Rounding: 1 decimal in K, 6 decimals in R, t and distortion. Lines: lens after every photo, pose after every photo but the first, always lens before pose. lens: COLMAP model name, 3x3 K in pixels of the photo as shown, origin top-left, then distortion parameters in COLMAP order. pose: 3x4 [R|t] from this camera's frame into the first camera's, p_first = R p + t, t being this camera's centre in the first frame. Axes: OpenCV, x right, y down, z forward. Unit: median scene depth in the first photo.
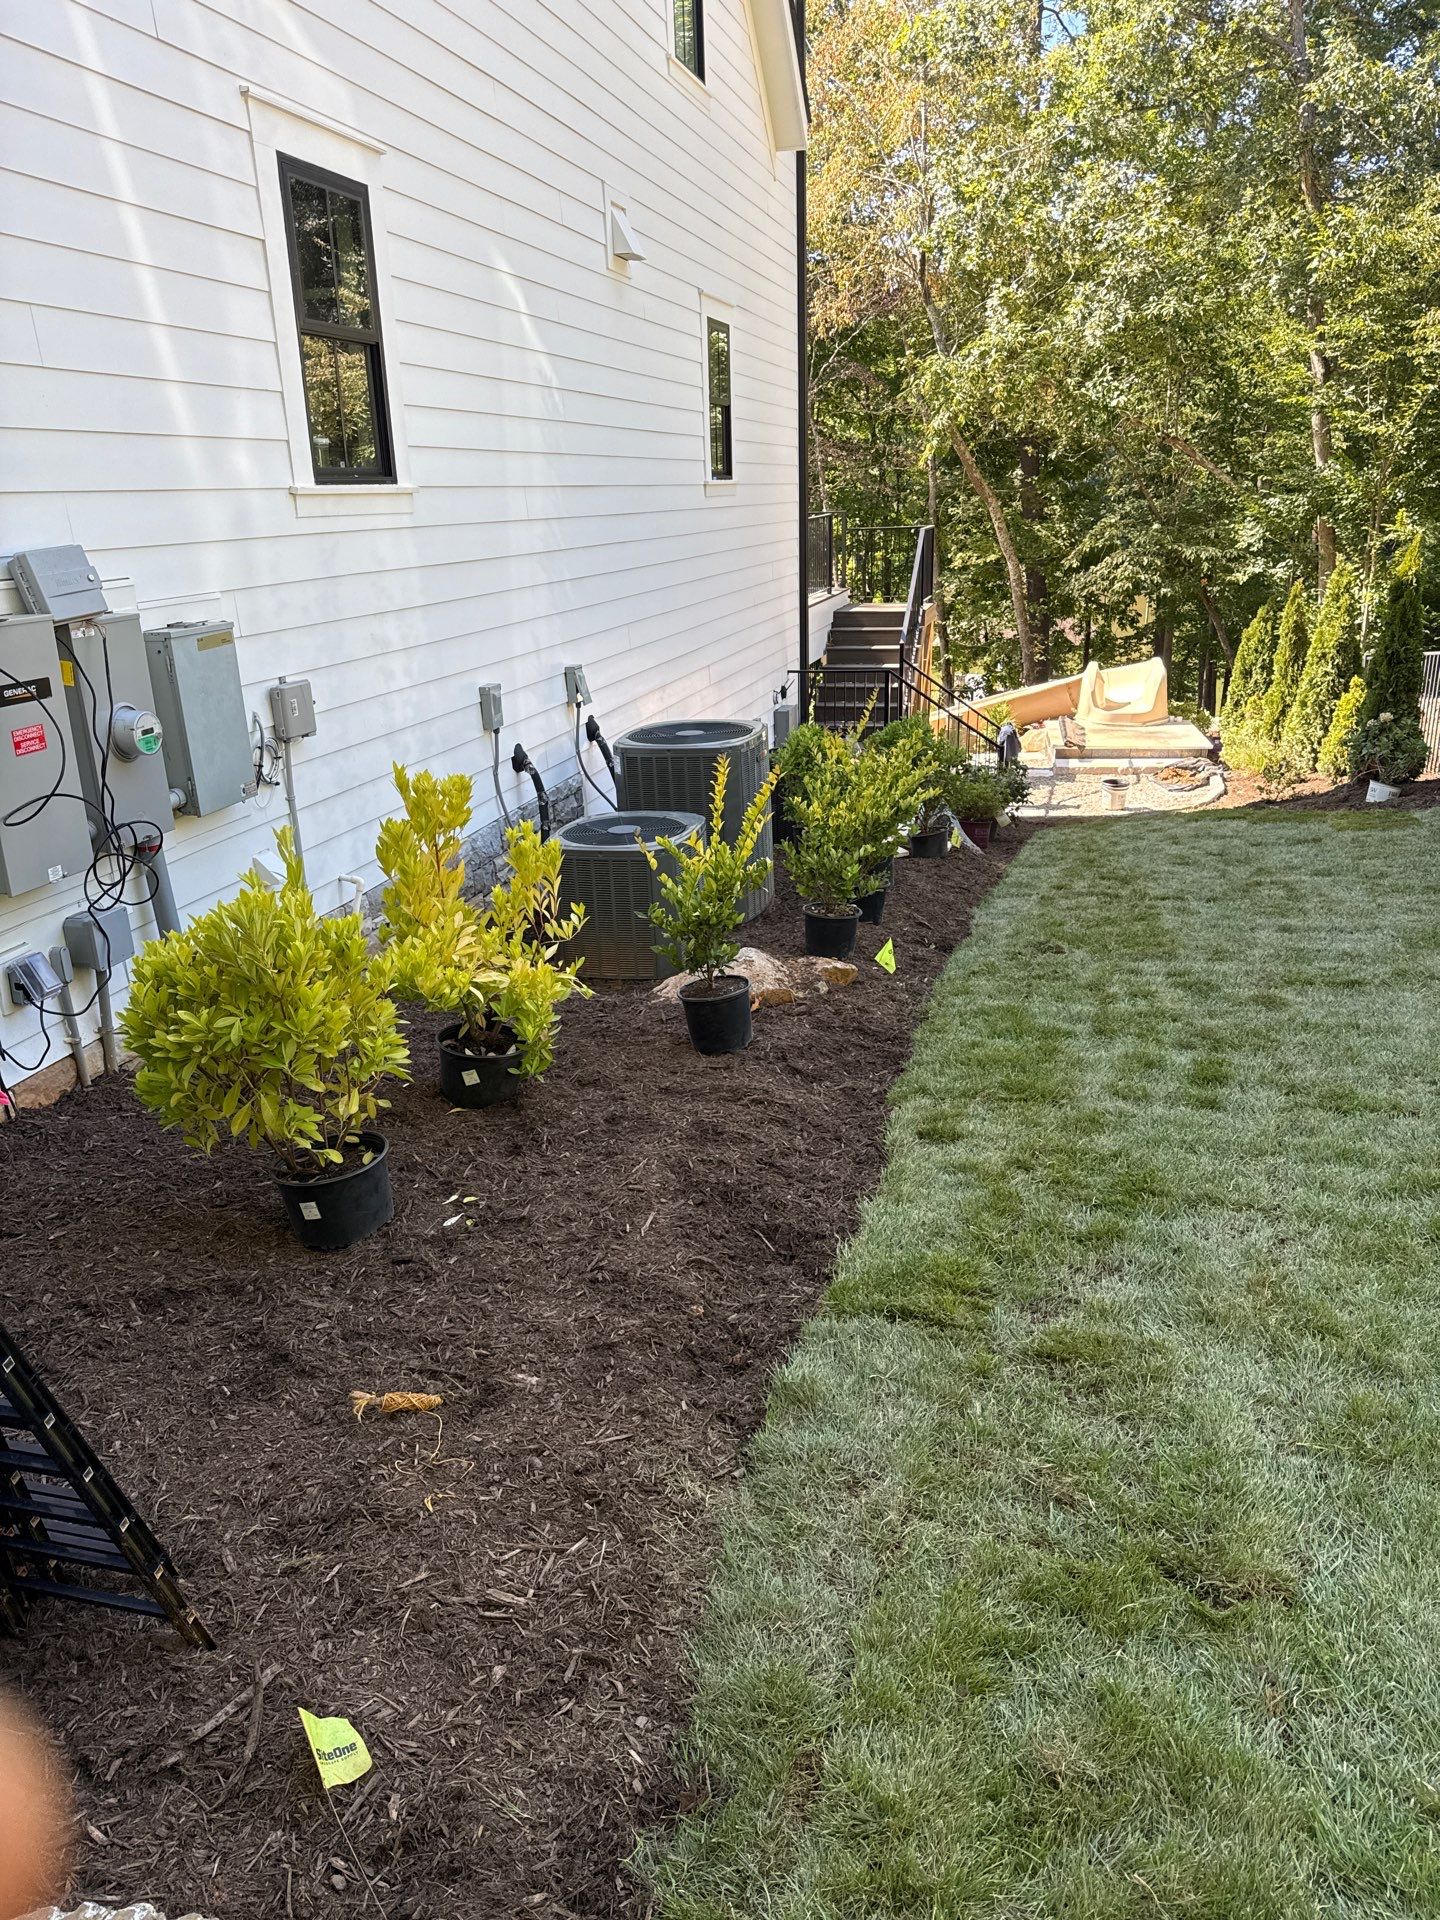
lens RADIAL K [[1326.6, 0, 727.5], [0, 1326.6, 957.8], [0, 0, 1]] dist [0.001576, -0.025394]
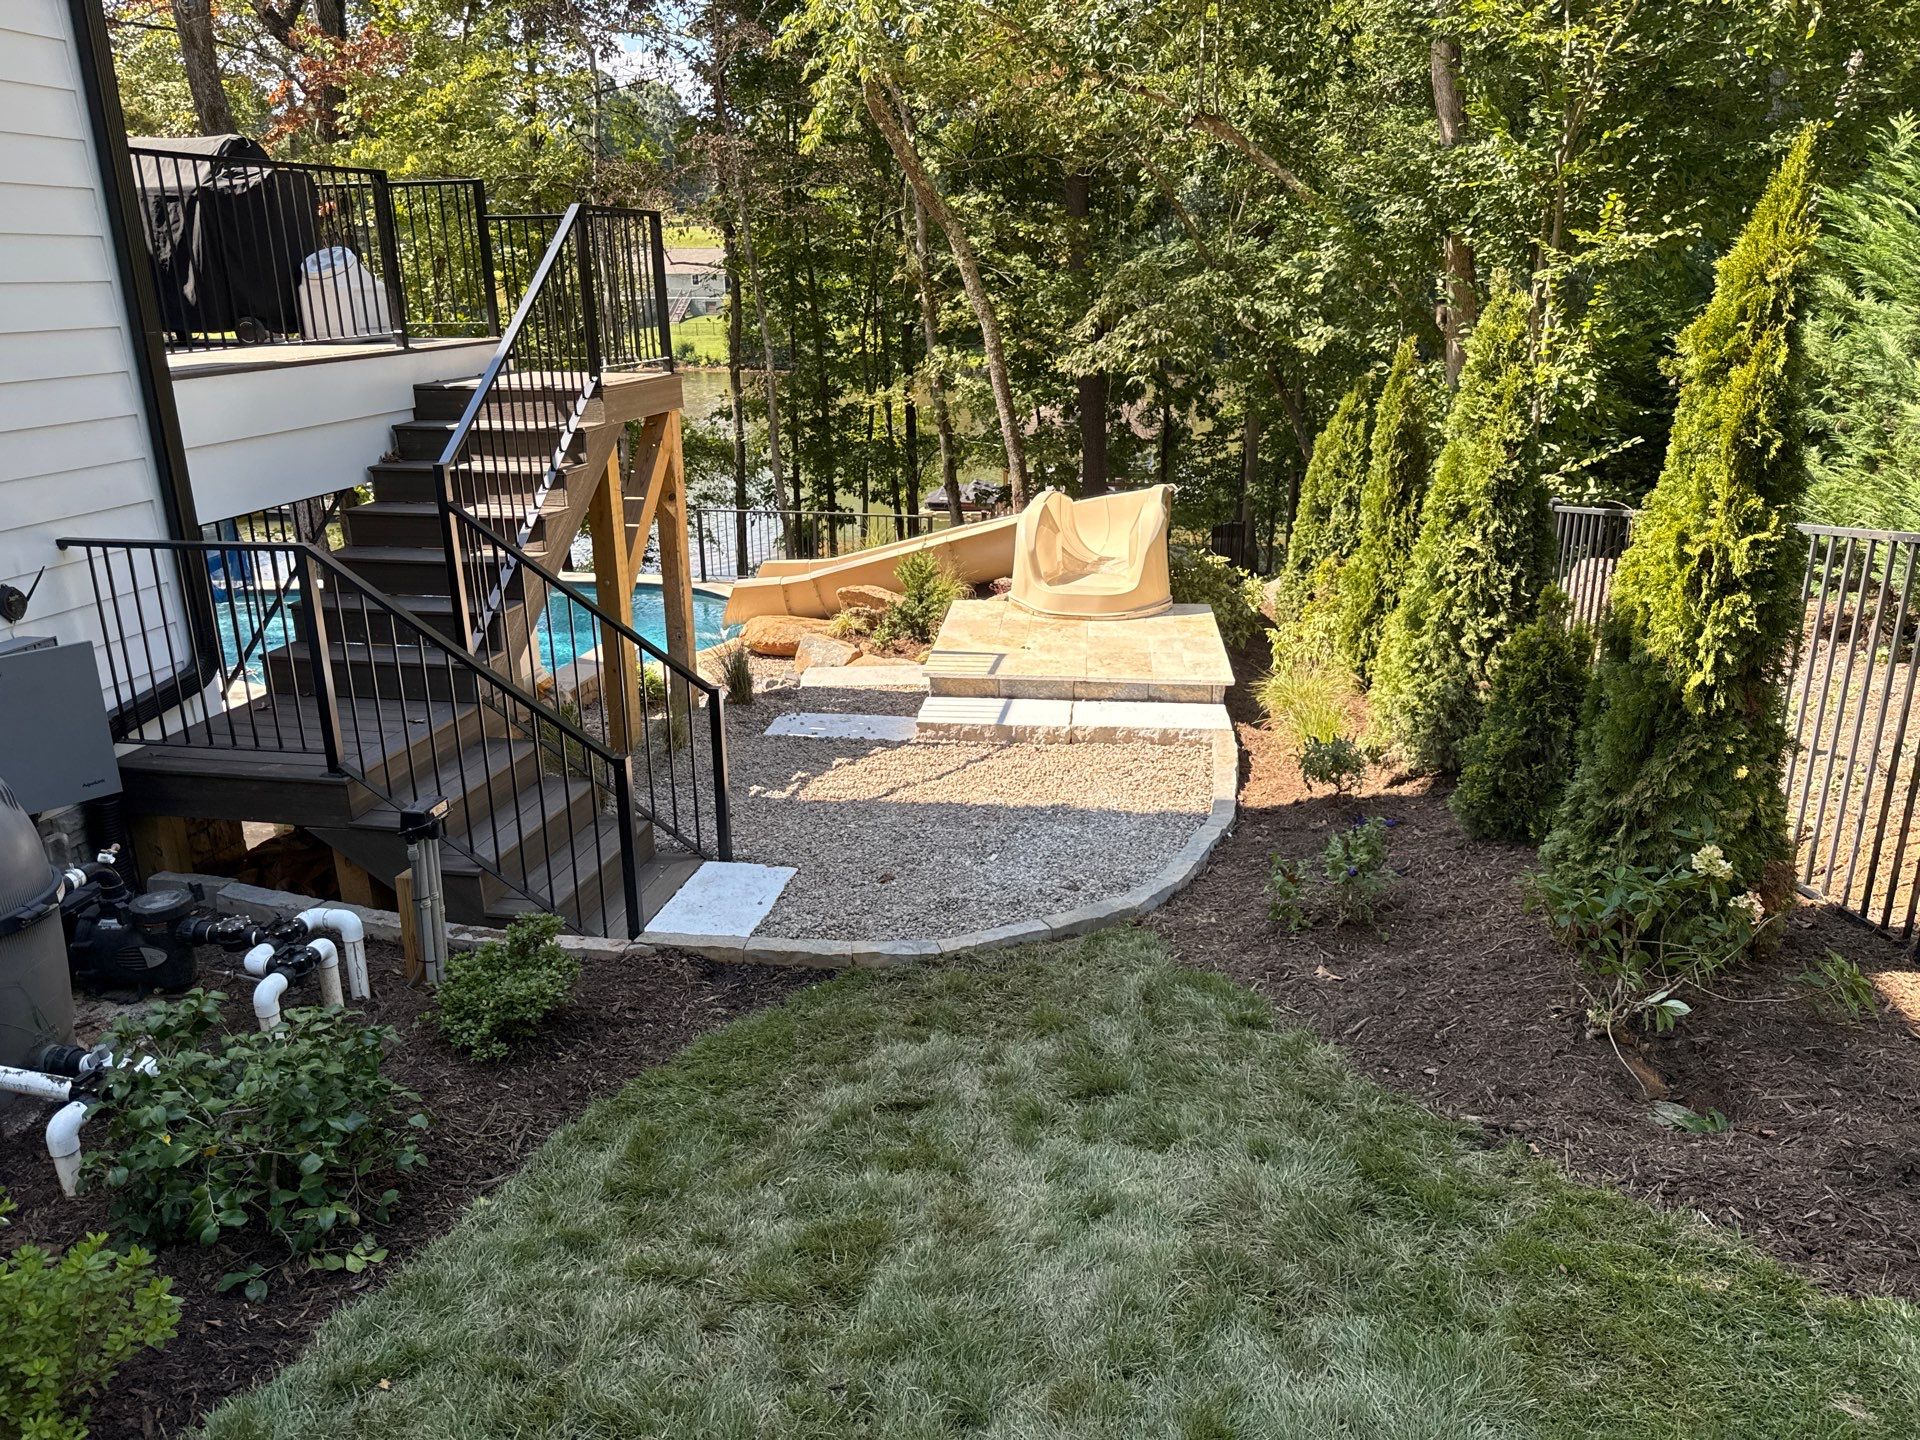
lens RADIAL K [[1326.6, 0, 960.3], [0, 1326.6, 722.7], [0, 0, 1]] dist [0.001576, -0.025394]
pose [[0.997543, -0.004337, 0.069922, 0.222728], [0.005205, 0.999912, -0.012238, -0.133064], [-0.069863, 0.012571, 0.997477, 0.504203]]
